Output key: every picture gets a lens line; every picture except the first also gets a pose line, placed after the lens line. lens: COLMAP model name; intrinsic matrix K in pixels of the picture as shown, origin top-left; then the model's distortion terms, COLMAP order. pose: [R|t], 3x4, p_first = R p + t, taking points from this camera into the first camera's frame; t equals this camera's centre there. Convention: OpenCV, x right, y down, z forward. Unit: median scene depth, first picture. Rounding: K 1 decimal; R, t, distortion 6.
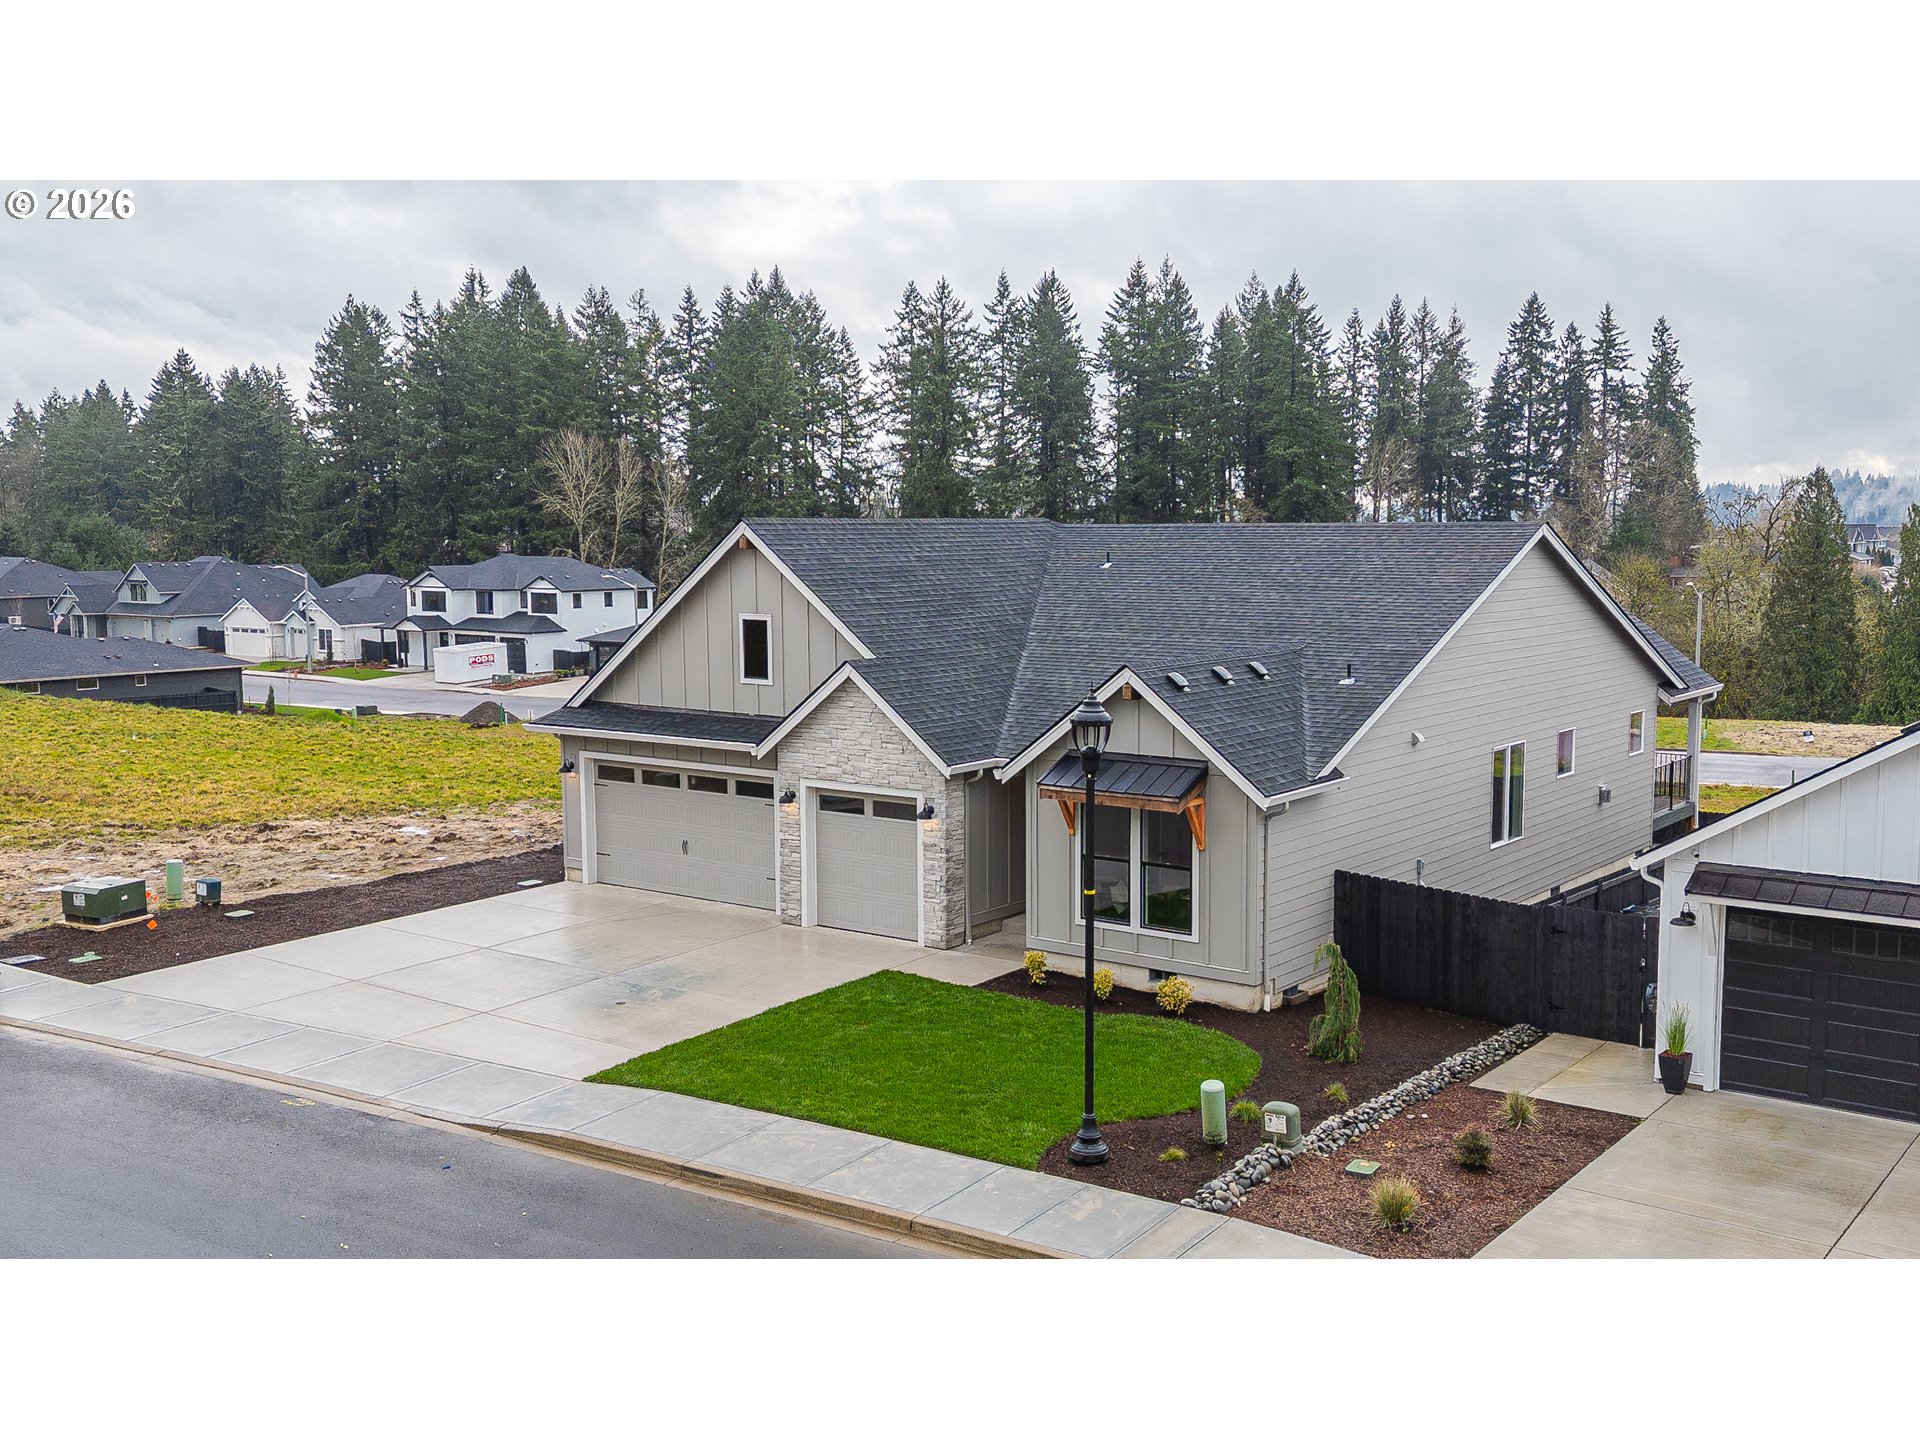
lens RADIAL K [[1933.7, 0, 960.0], [0, 1933.7, 720.0], [0, 0, 1]] dist [0.070013, -0.001625]
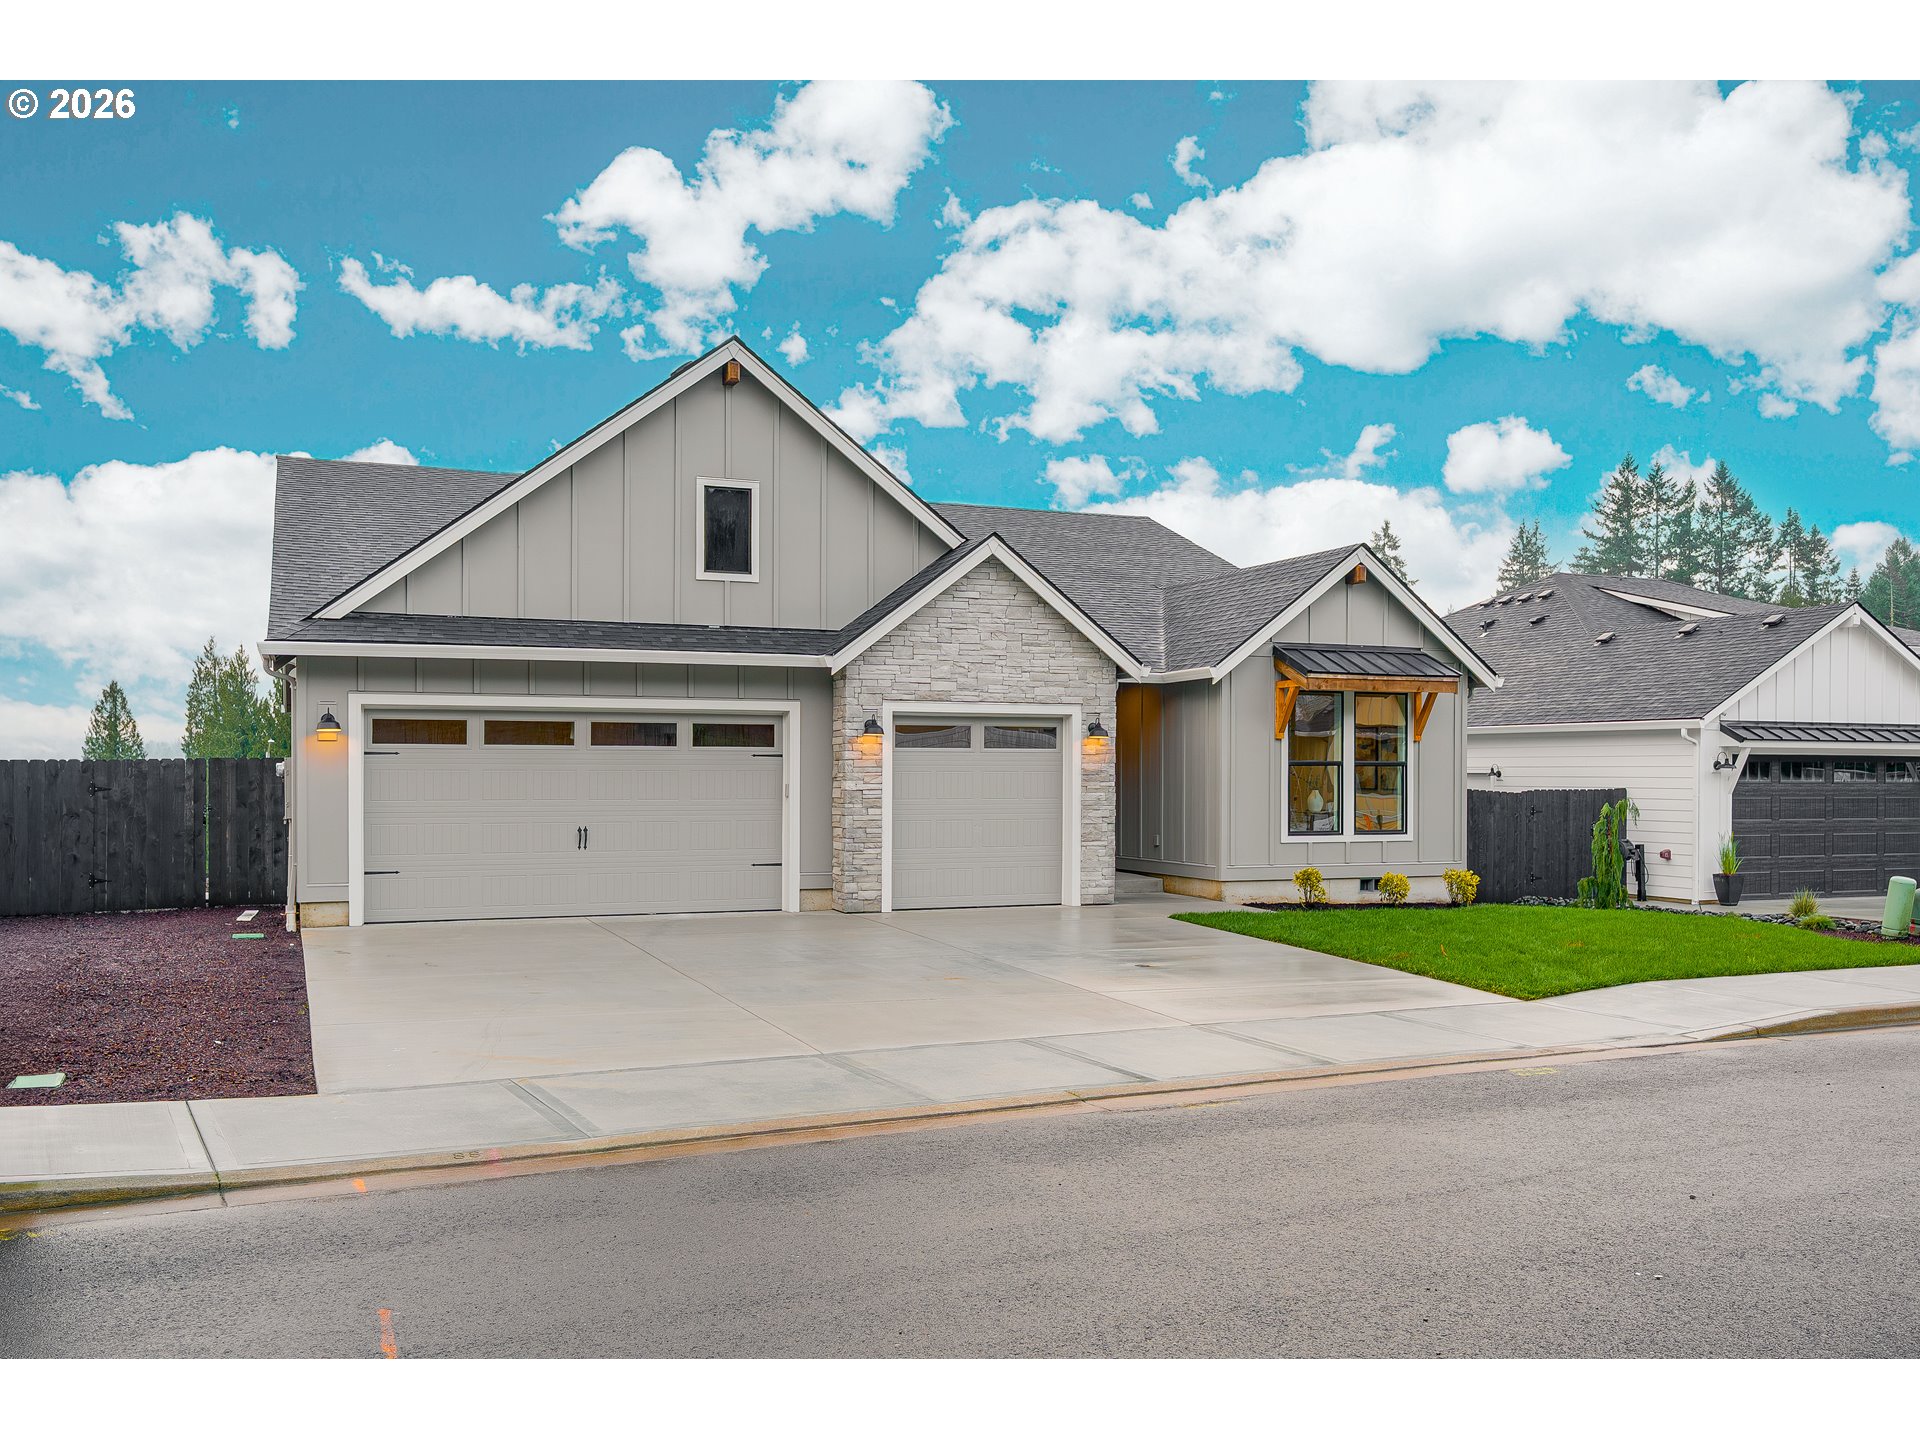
lens RADIAL K [[1672.4, 0, 956.8], [0, 1672.4, 767.0], [0, 0, 1]] dist [-0.010910, -0.000257]
pose [[0.496942, 0.013805, 0.867674, -0.565701], [0.088359, 0.993872, -0.066418, 0.091572], [-0.863273, 0.109672, 0.492677, 0.632276]]
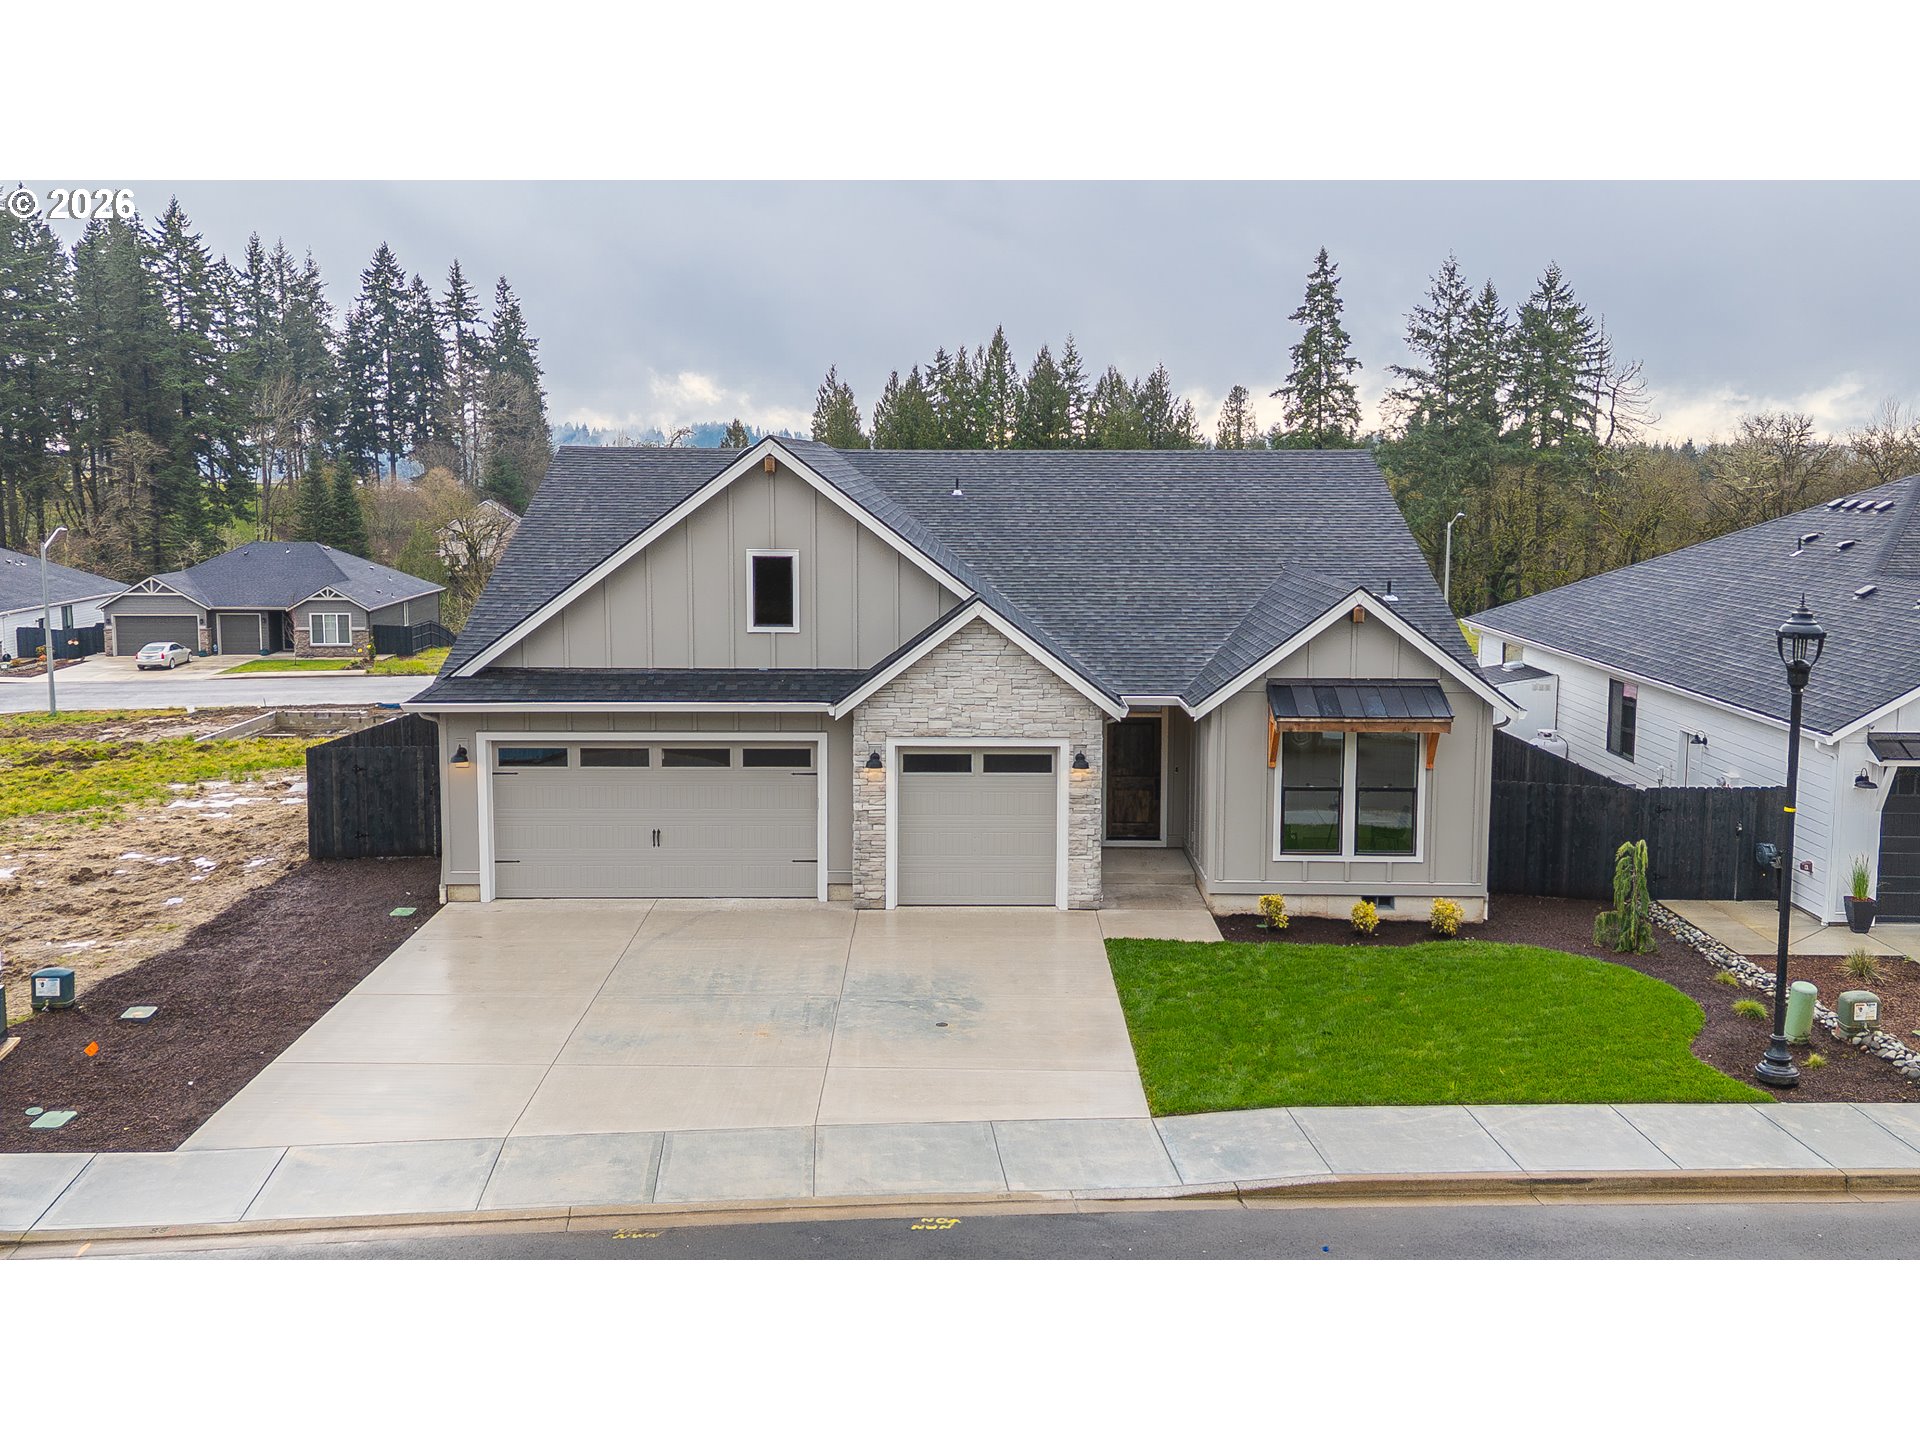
lens RADIAL K [[1826.5, 0, 966.7], [0, 1826.5, 635.3], [0, 0, 1]] dist [0.073997, -0.013408]
pose [[0.794508, -0.051915, 0.605031, -0.509531], [0.057767, 0.998282, 0.009800, -0.019872], [-0.604500, 0.027165, 0.796142, 0.308207]]
